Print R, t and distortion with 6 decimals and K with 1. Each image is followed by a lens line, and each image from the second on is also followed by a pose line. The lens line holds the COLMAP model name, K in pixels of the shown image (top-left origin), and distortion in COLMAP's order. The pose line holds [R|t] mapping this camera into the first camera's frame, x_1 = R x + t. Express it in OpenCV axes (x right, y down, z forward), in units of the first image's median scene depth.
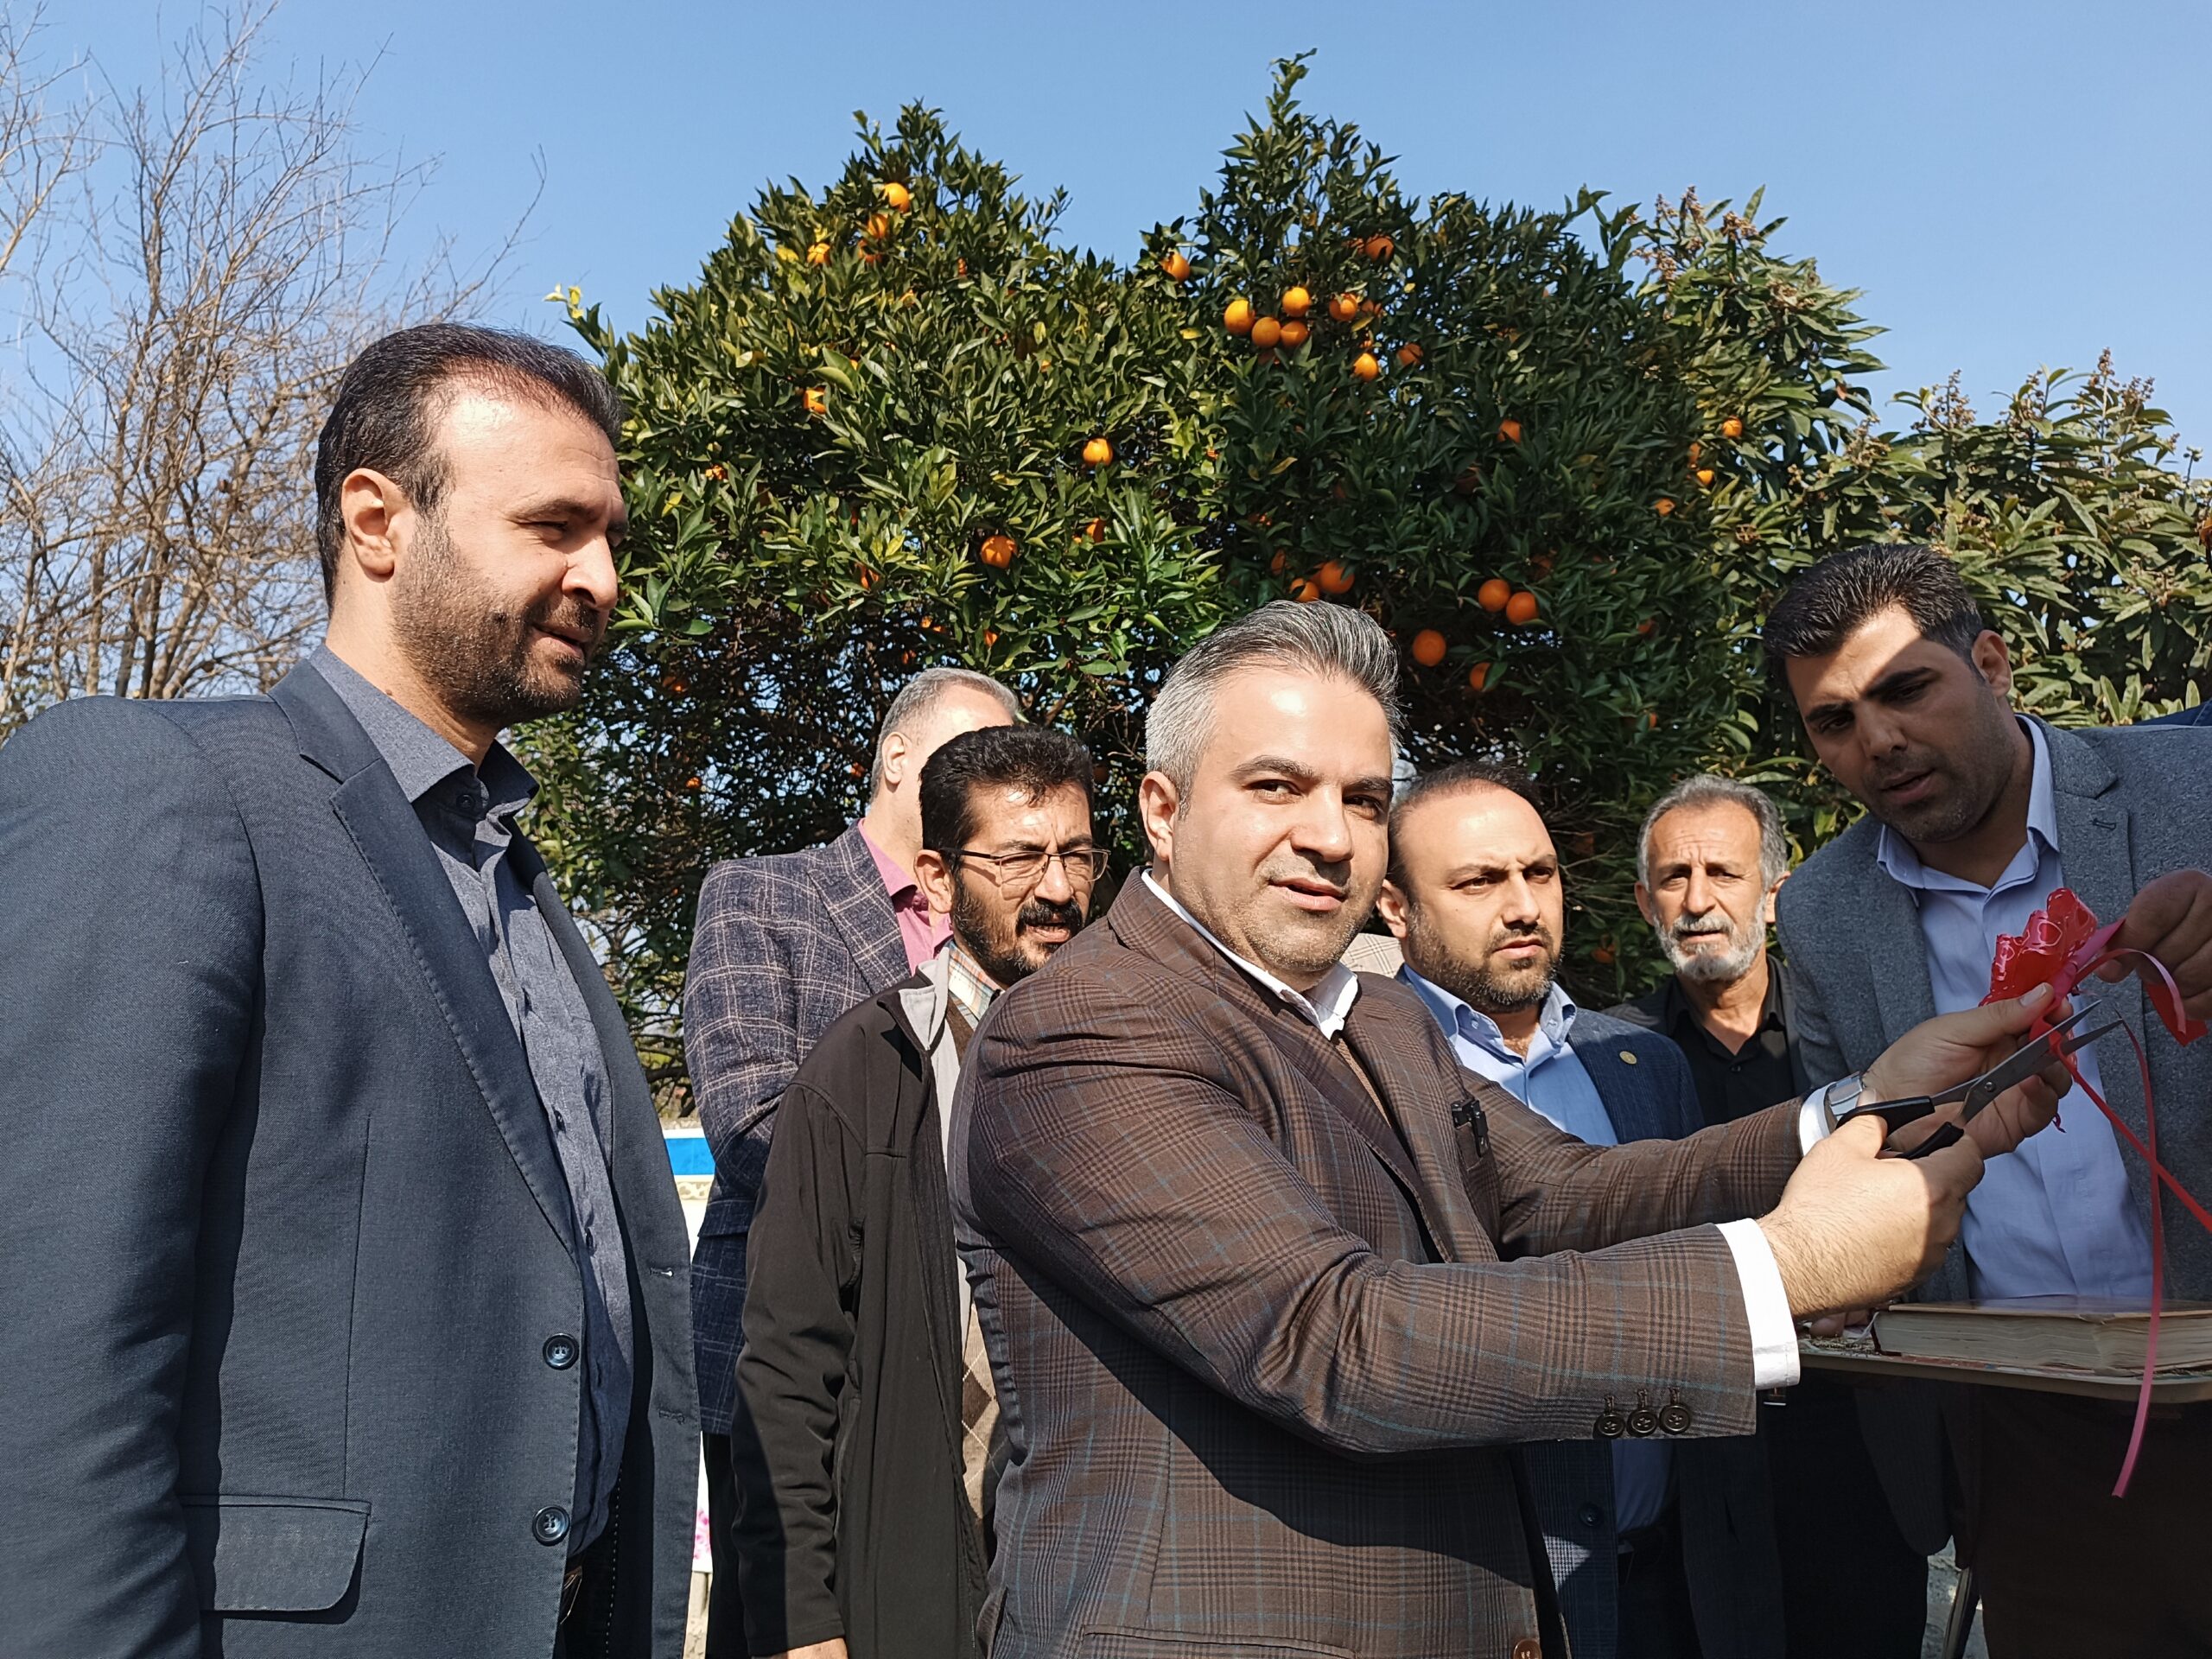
lens RADIAL K [[1556.4, 0, 1116.0], [0, 1556.4, 889.6], [0, 0, 1]] dist [0.011589, 0.002791]
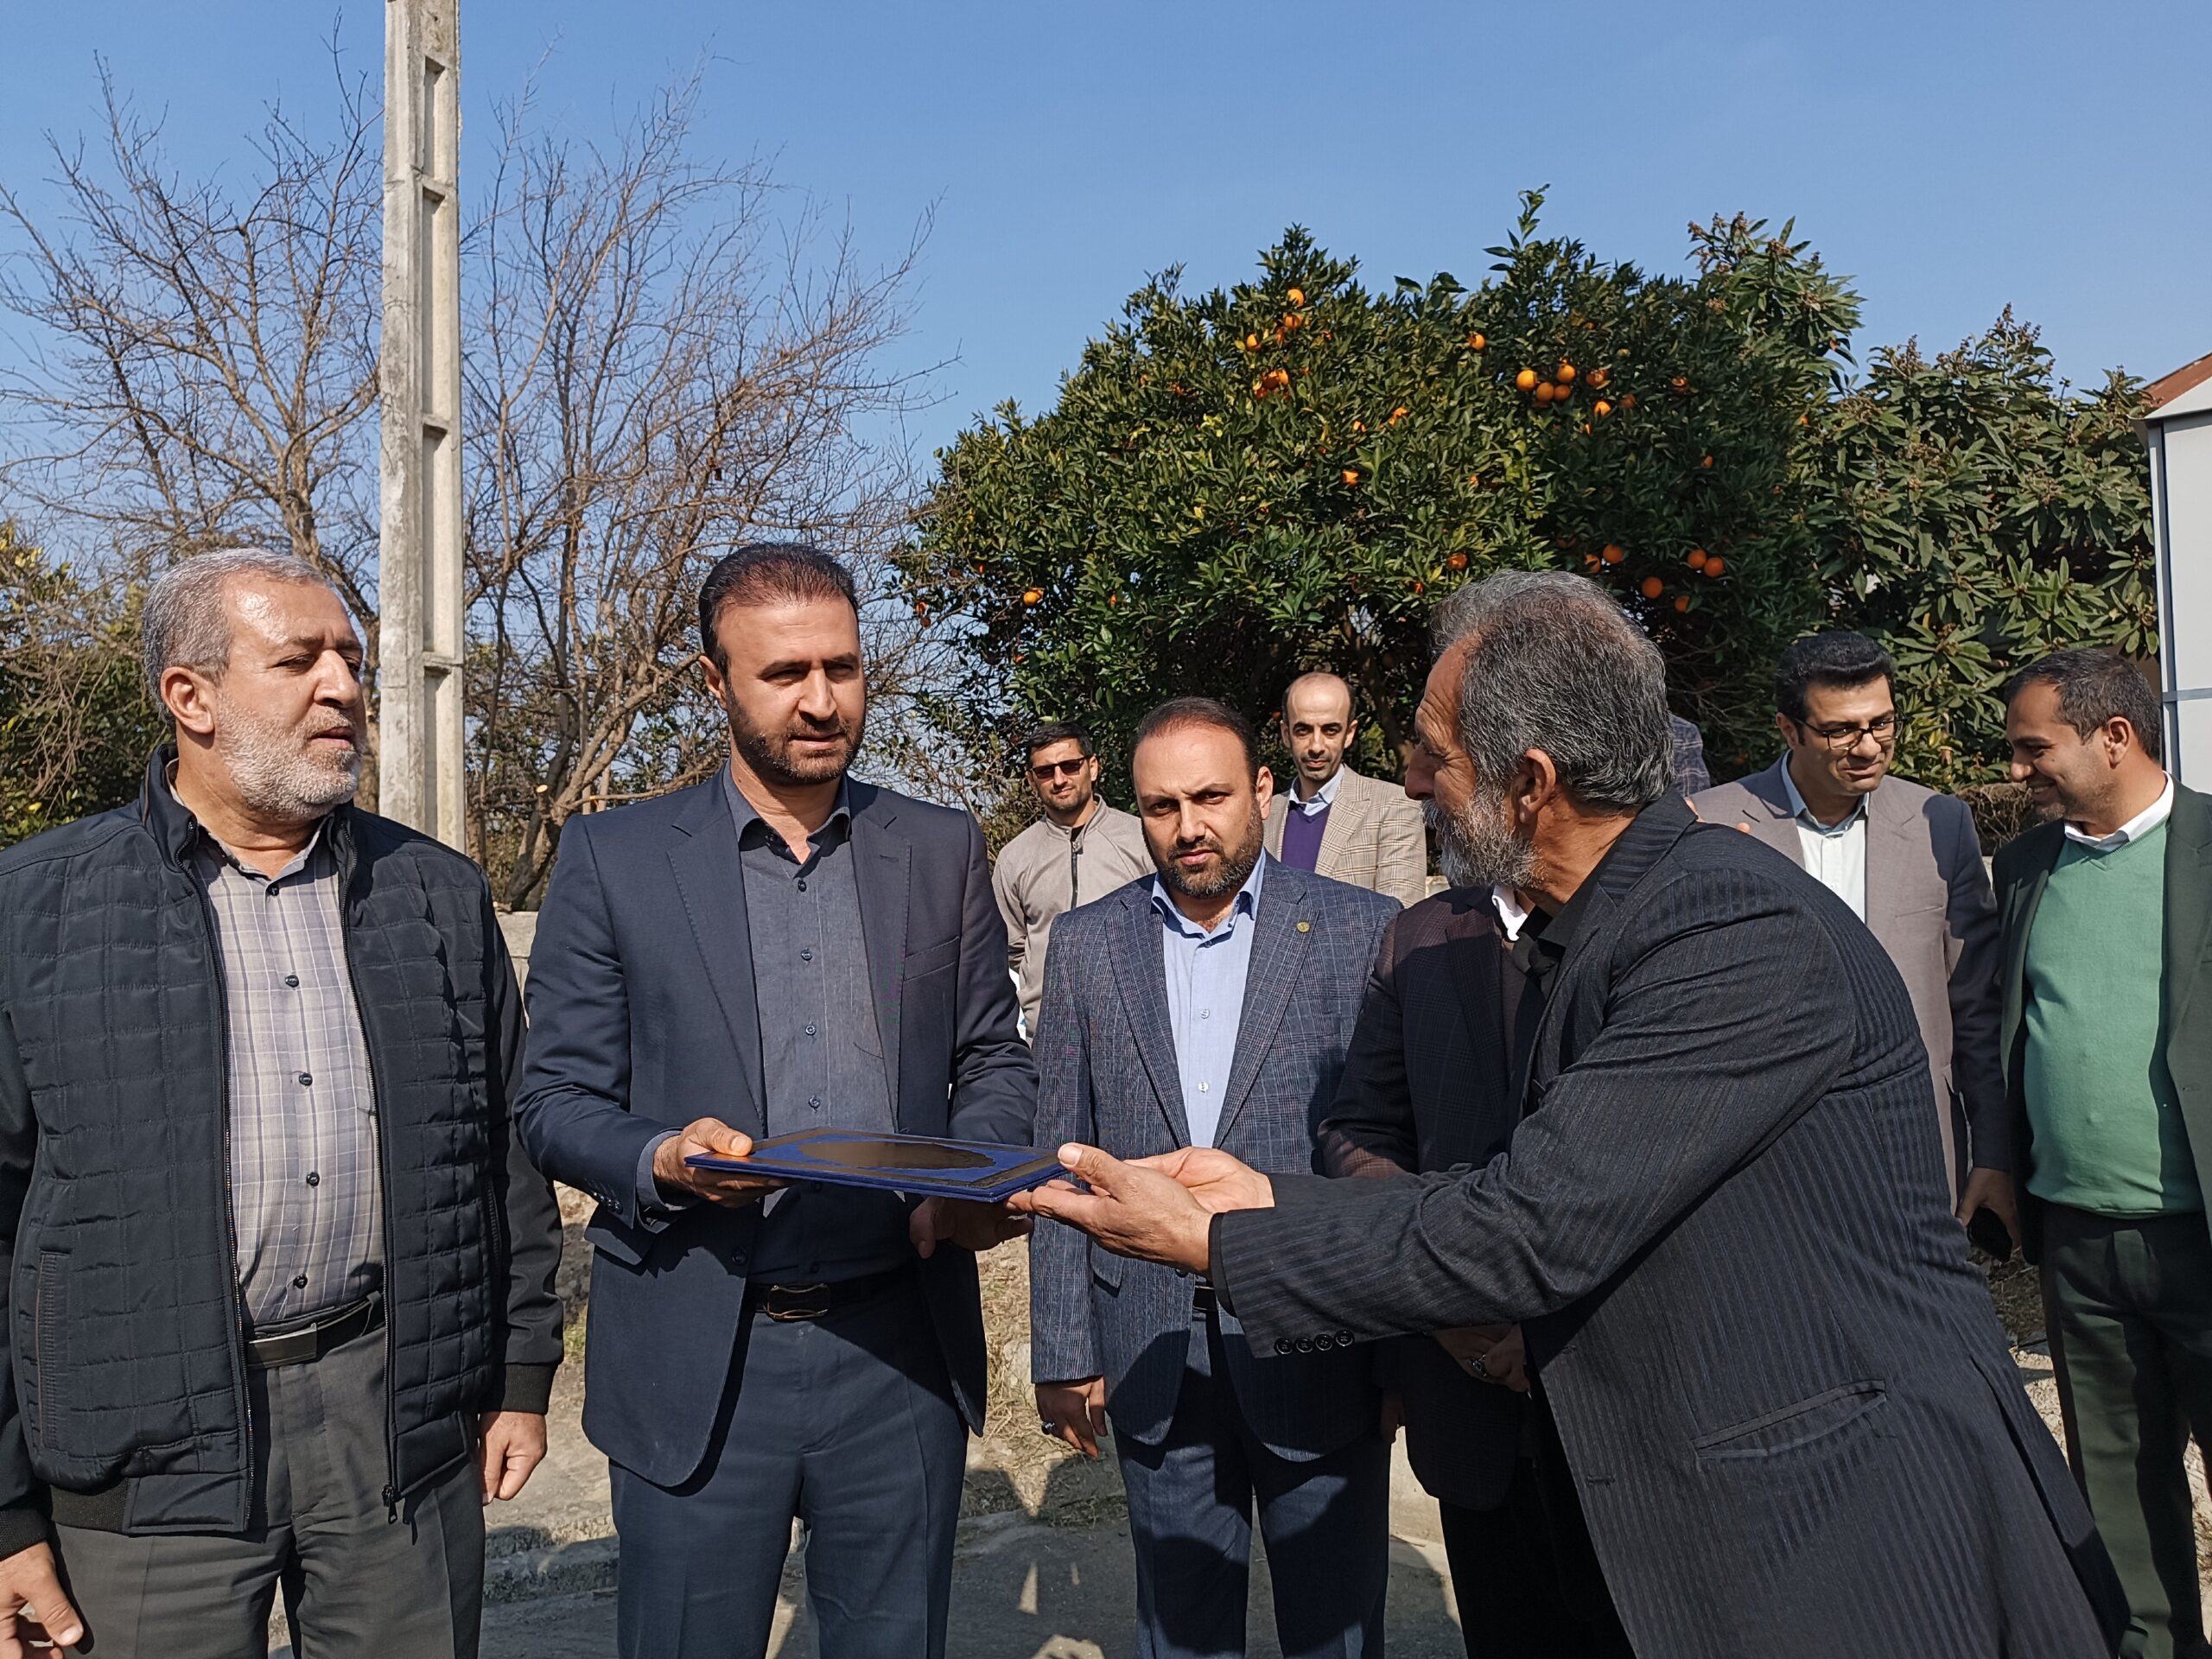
lens RADIAL K [[1556.4, 0, 1118.7], [0, 1556.4, 847.5], [0, 0, 1]] dist [0.011589, 0.002791]
pose [[0.995773, -0.047907, 0.078365, -0.364768], [0.038708, 0.992615, 0.114962, -0.063007], [-0.083293, -0.111442, 0.990274, -0.465854]]
